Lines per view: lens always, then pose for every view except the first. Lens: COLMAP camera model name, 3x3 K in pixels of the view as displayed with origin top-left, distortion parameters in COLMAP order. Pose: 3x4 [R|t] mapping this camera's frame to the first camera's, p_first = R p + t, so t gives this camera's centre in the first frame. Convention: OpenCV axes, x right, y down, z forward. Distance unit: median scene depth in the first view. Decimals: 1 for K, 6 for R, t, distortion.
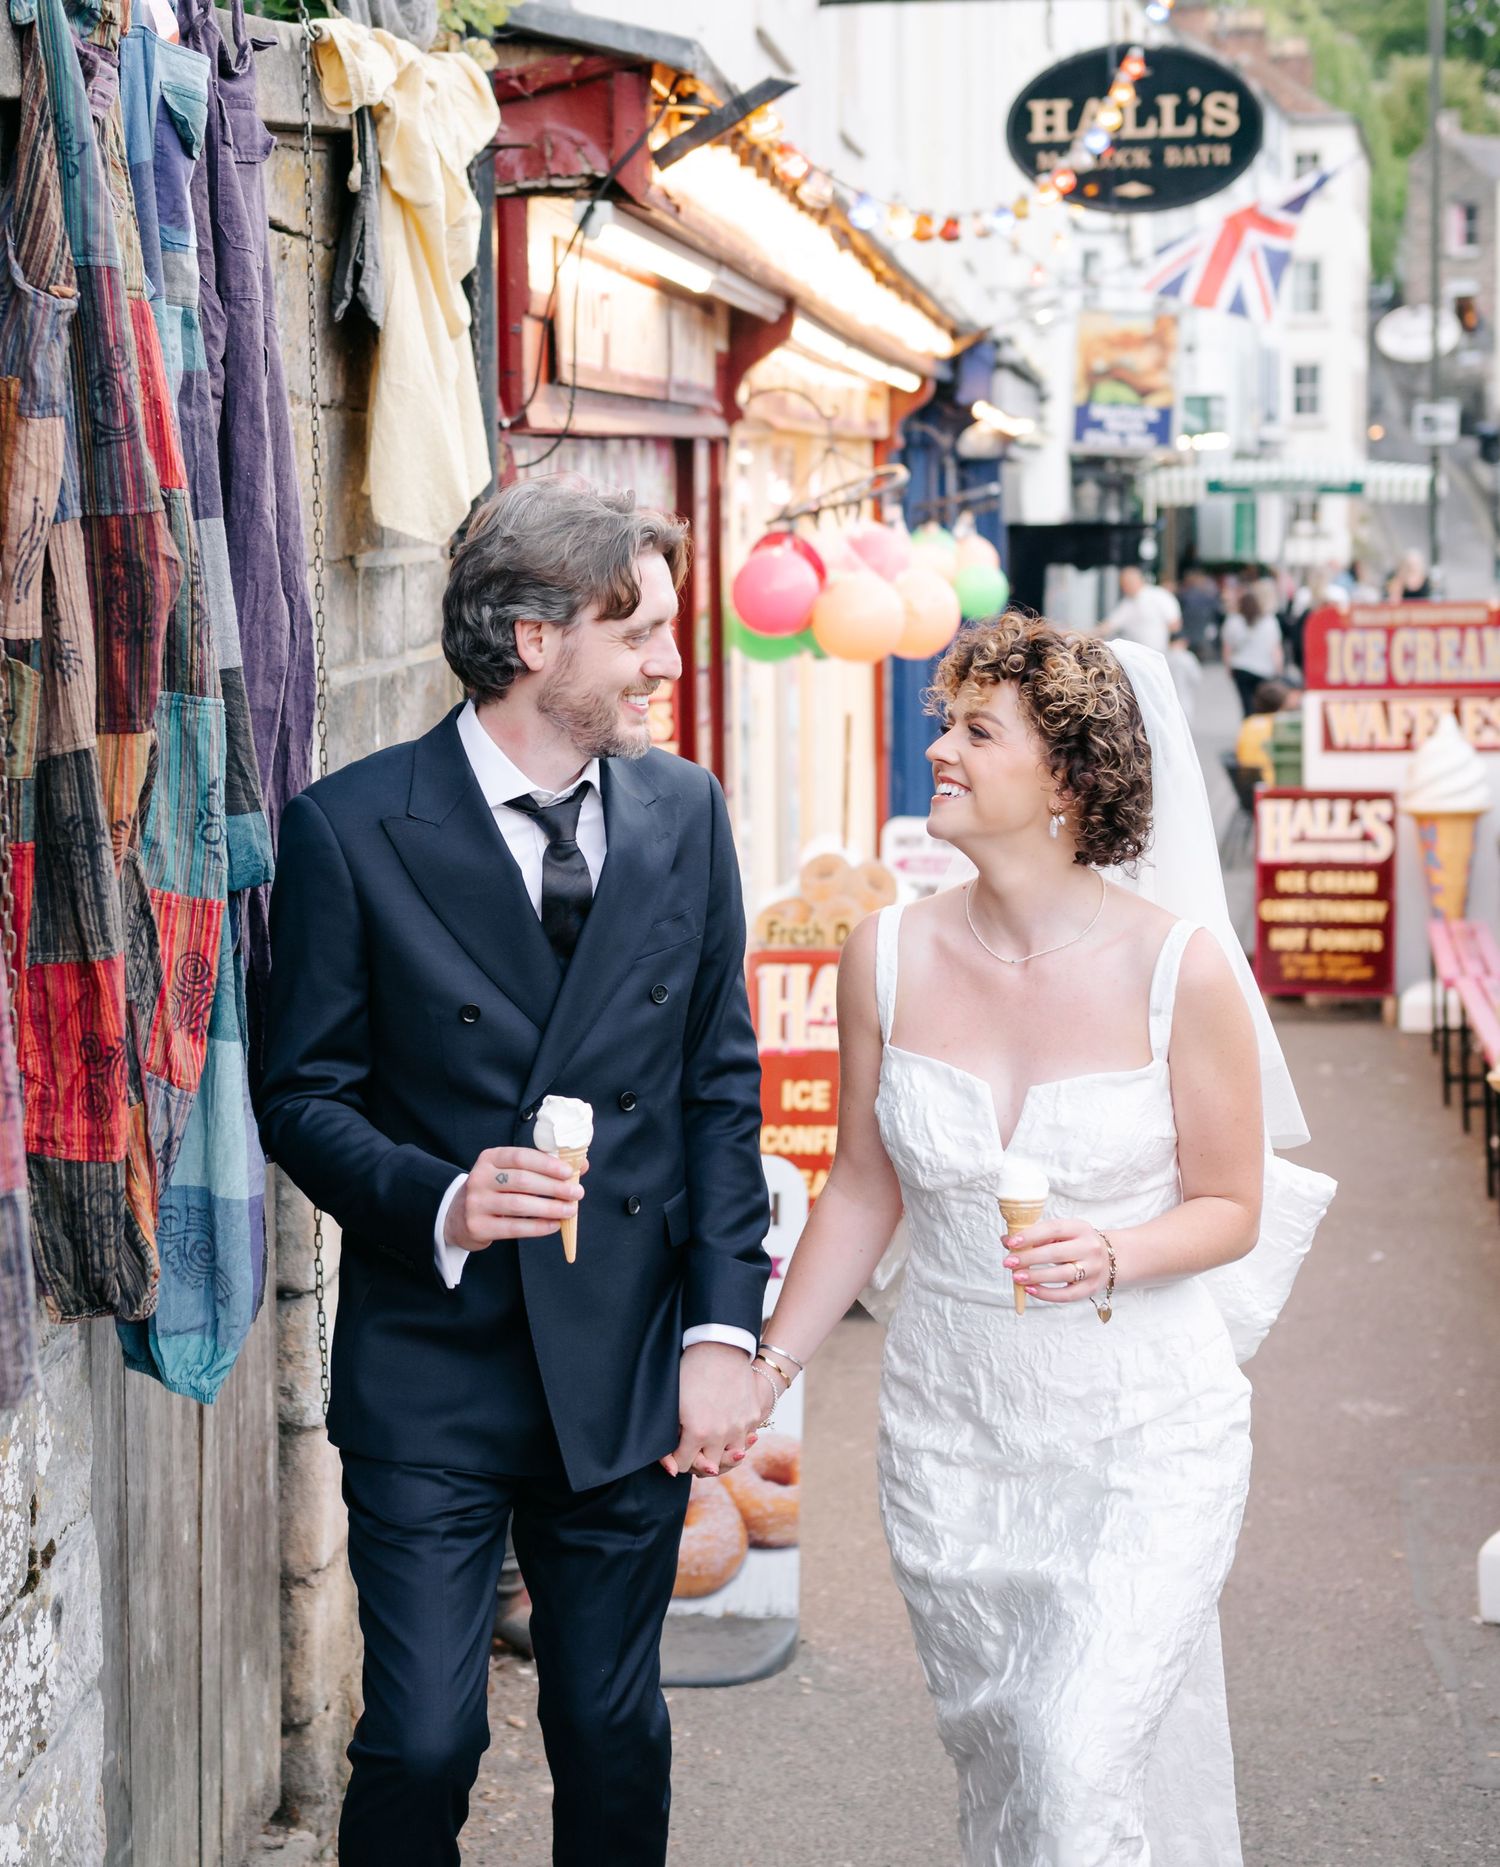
lens RADIAL K [[2009.5, 0, 750.0], [0, 2009.5, 933.5], [0, 0, 1]] dist [-0.000046, 0.009413]
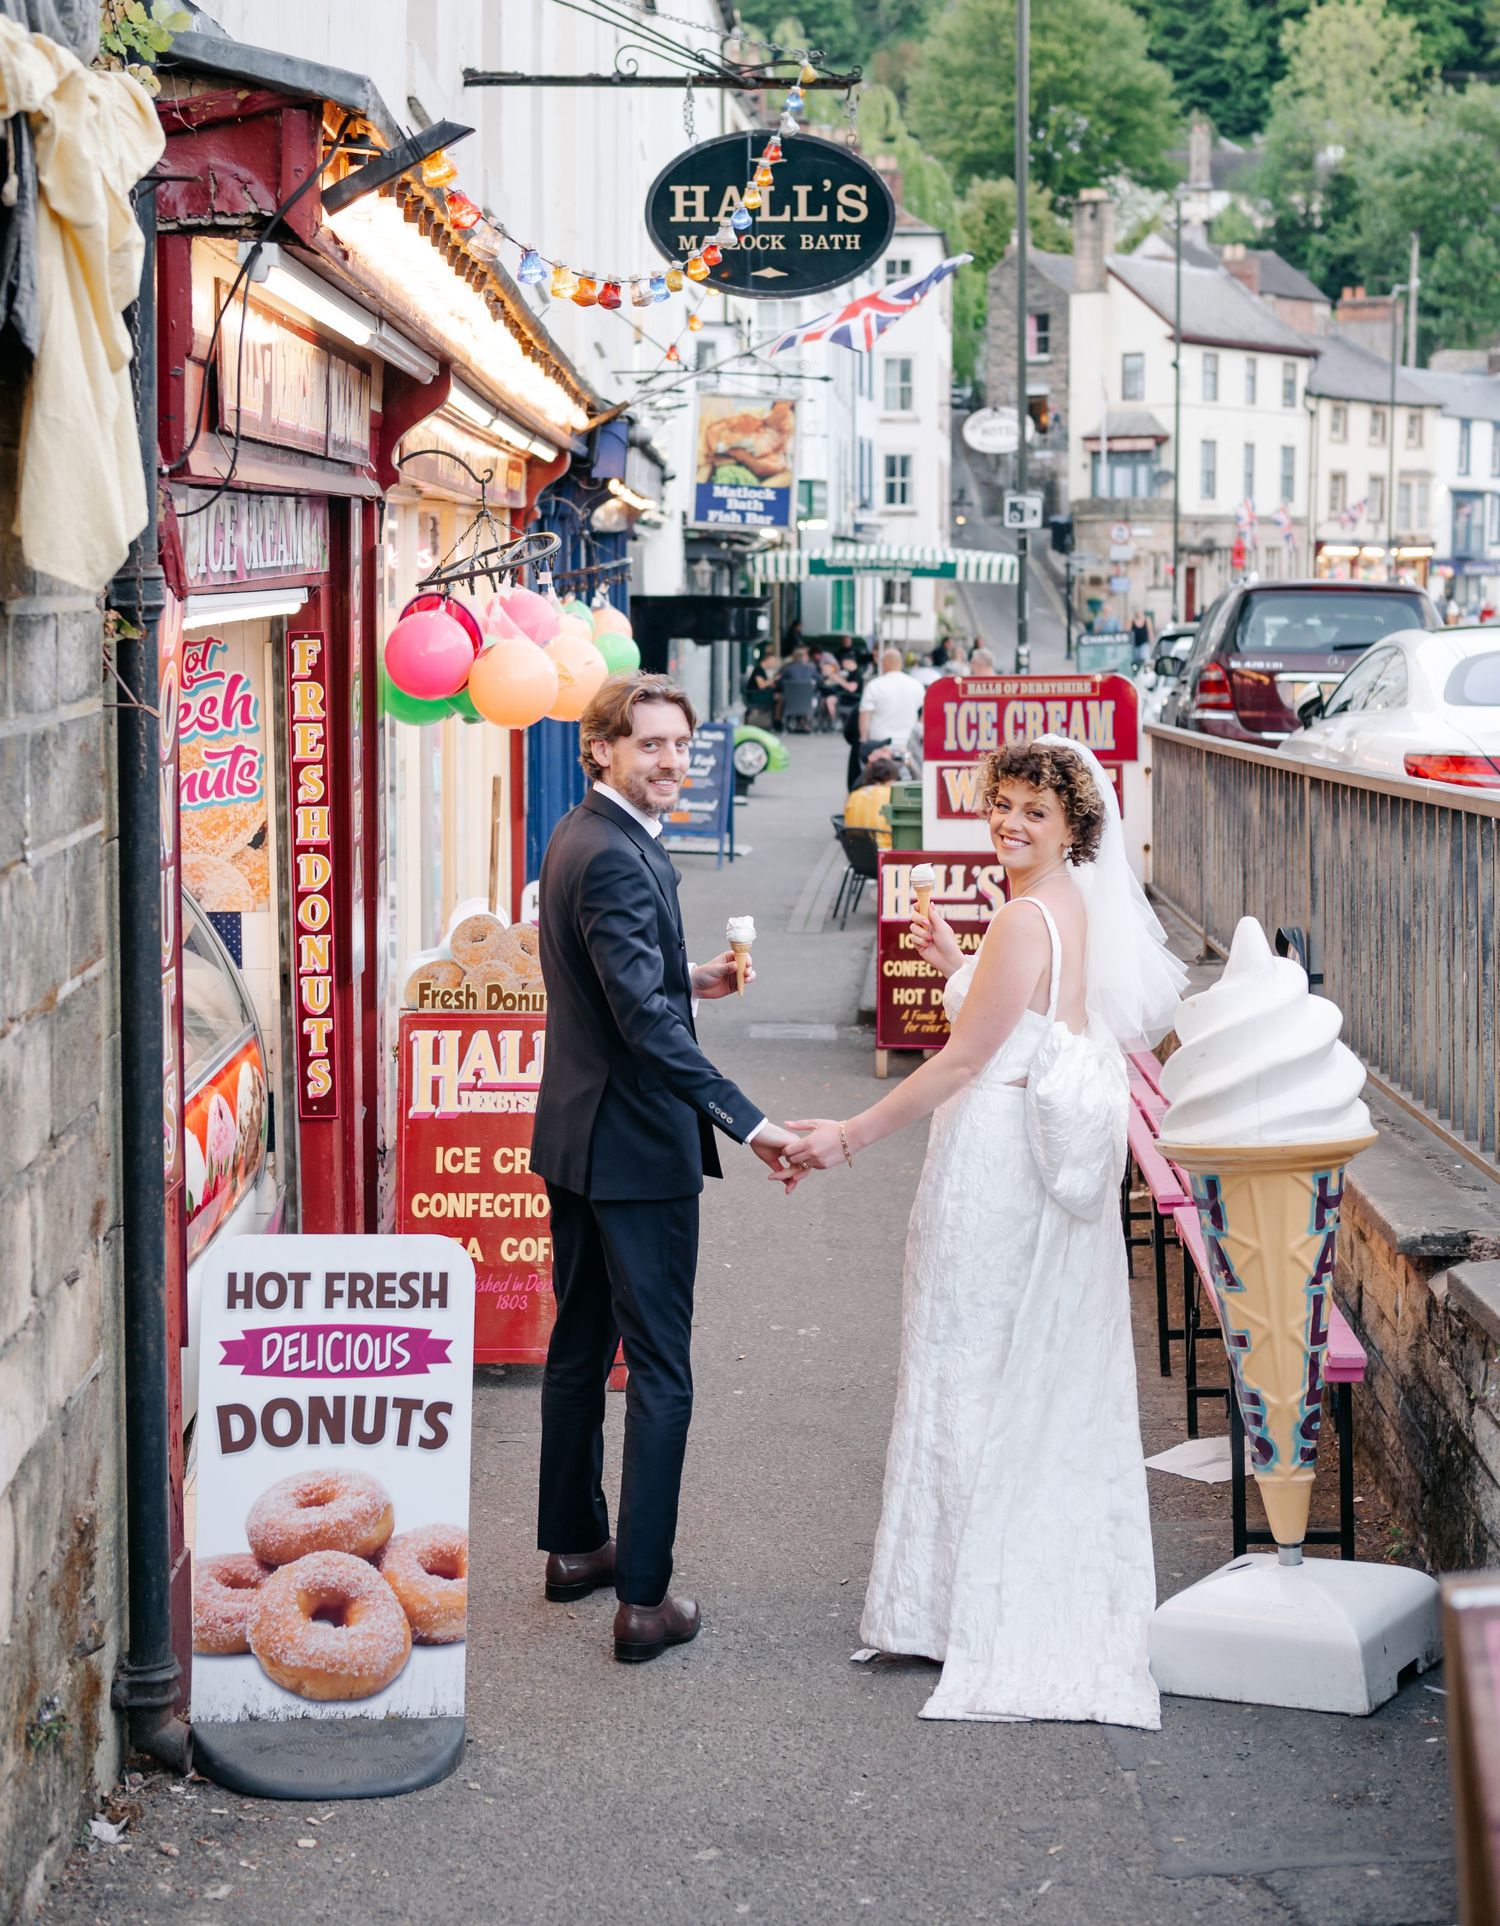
lens RADIAL K [[2468.2, 0, 750.0], [0, 2468.2, 963.0], [0, 0, 1]] dist [-0.003928, 0.013635]
pose [[0.995730, 0.001042, 0.092303, 0.056198], [0.002060, 0.999436, -0.033512, 0.023337], [-0.092286, 0.033559, 0.995167, -0.217884]]
